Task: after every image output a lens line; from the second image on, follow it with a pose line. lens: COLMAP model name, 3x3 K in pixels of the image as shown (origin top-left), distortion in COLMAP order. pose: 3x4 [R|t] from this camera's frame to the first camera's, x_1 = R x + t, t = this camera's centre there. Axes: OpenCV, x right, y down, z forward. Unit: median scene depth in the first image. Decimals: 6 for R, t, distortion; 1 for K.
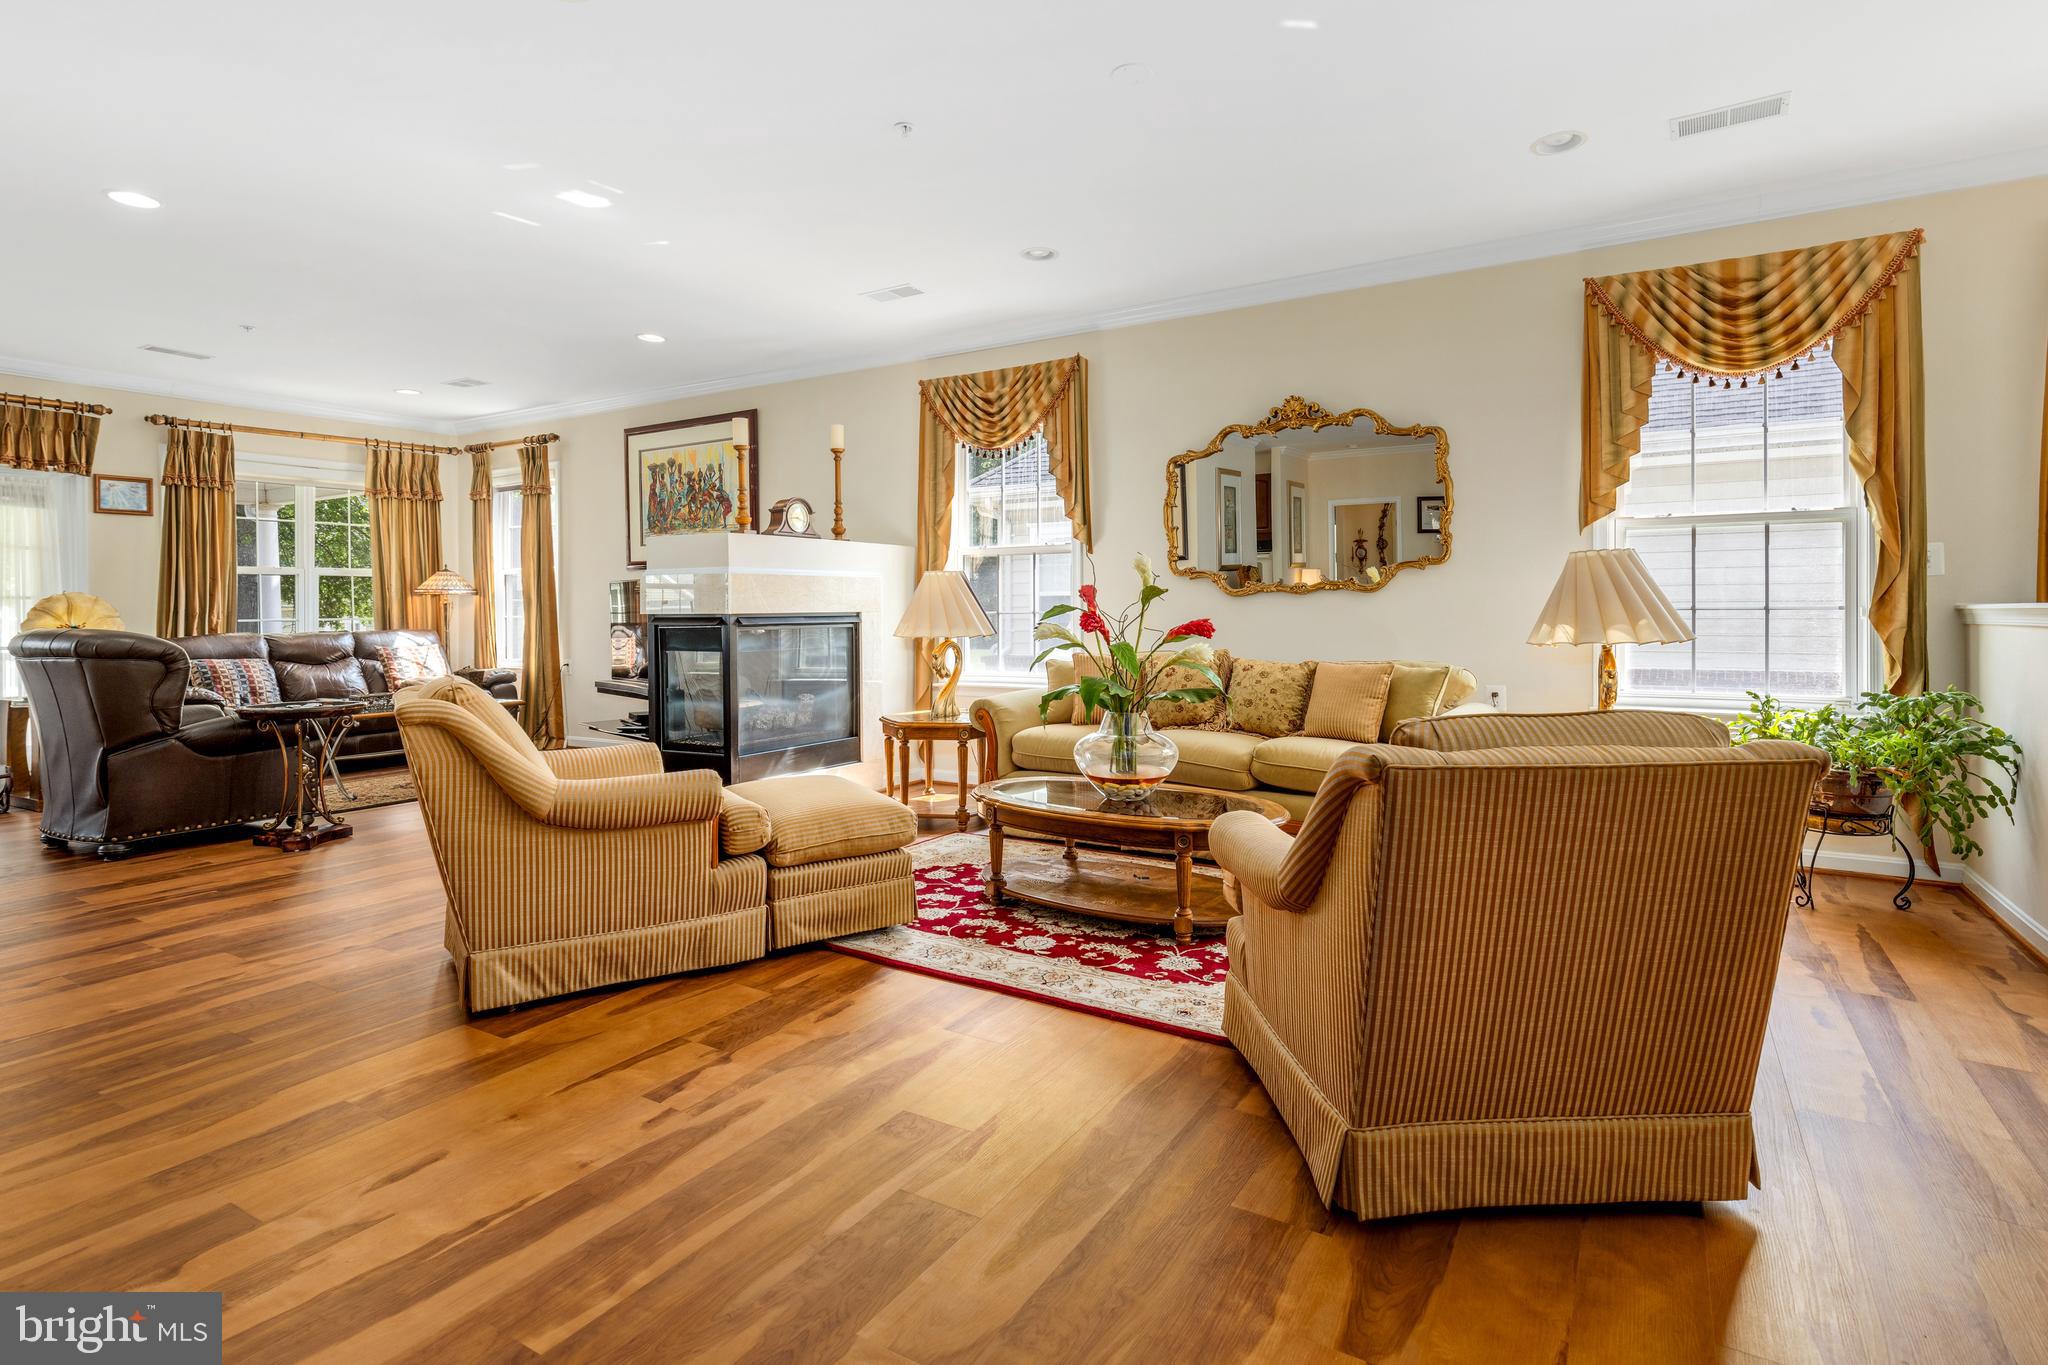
lens RADIAL K [[1023.7, 0, 1043.2], [0, 1023.7, 617.2], [0, 0, 1]] dist [0.007285, -0.000938]
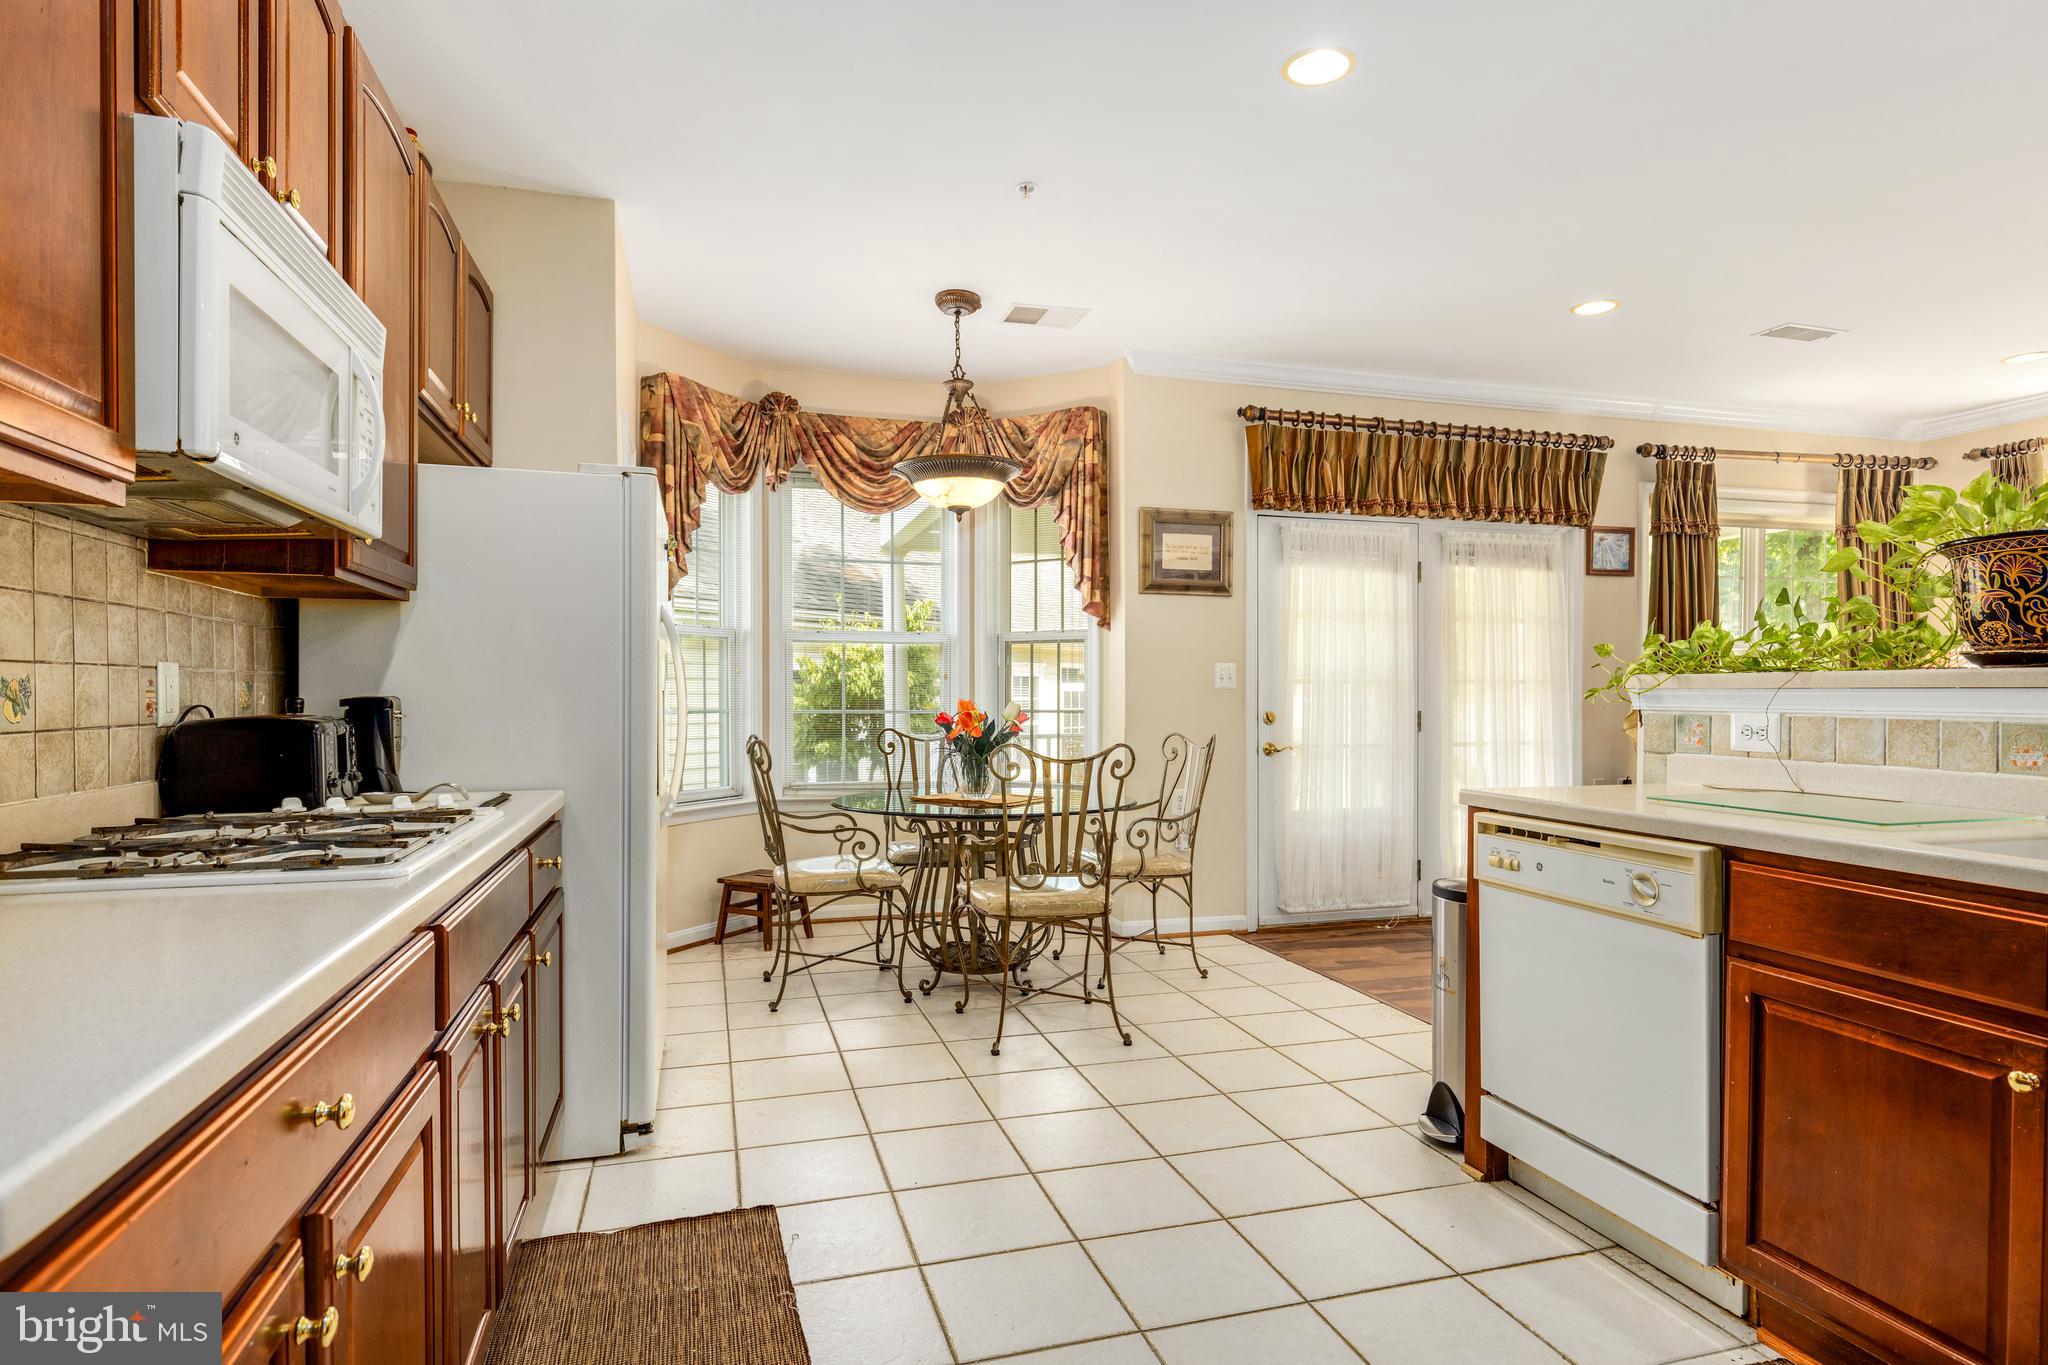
lens RADIAL K [[1057.8, 0, 1018.4], [0, 1057.8, 700.1], [0, 0, 1]] dist [0.002557, -0.000043]
pose [[0.731178, 0.010577, -0.682105, -0.760096], [-0.006643, 0.999943, 0.008385, -0.008948], [0.682155, -0.001600, 0.731206, 0.108277]]
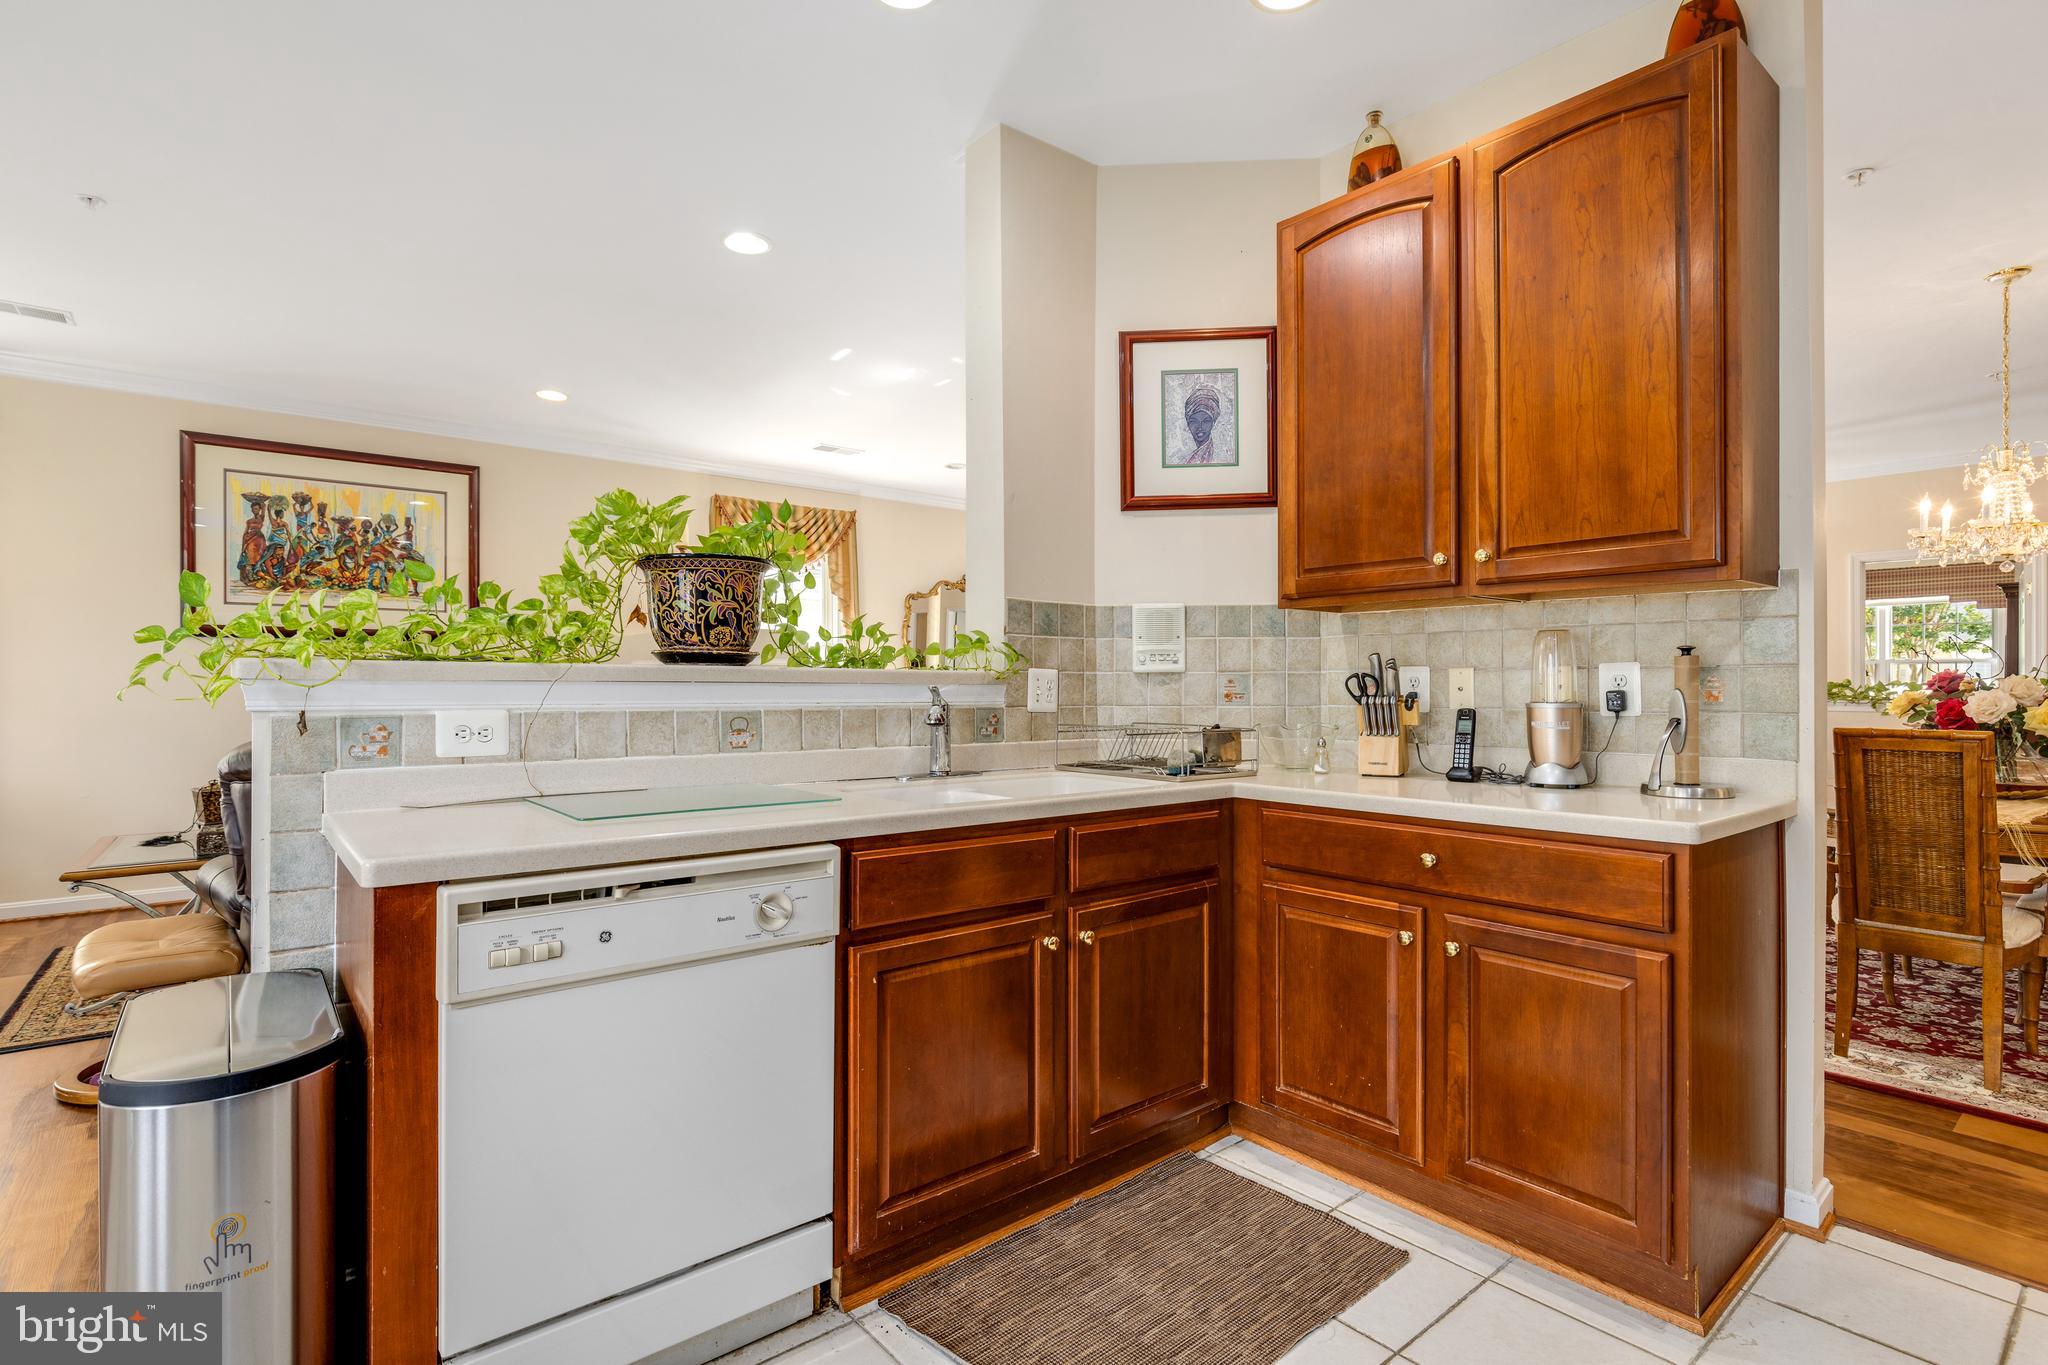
lens RADIAL K [[980.5, 0, 1022.5], [0, 980.5, 687.3], [0, 0, 1]] dist [-0.005070, -0.001056]
pose [[0.335797, 0.007084, 0.941908, -1.055296], [0.001084, 0.999968, -0.007908, -0.007161], [-0.941934, 0.003676, 0.335778, 0.319266]]
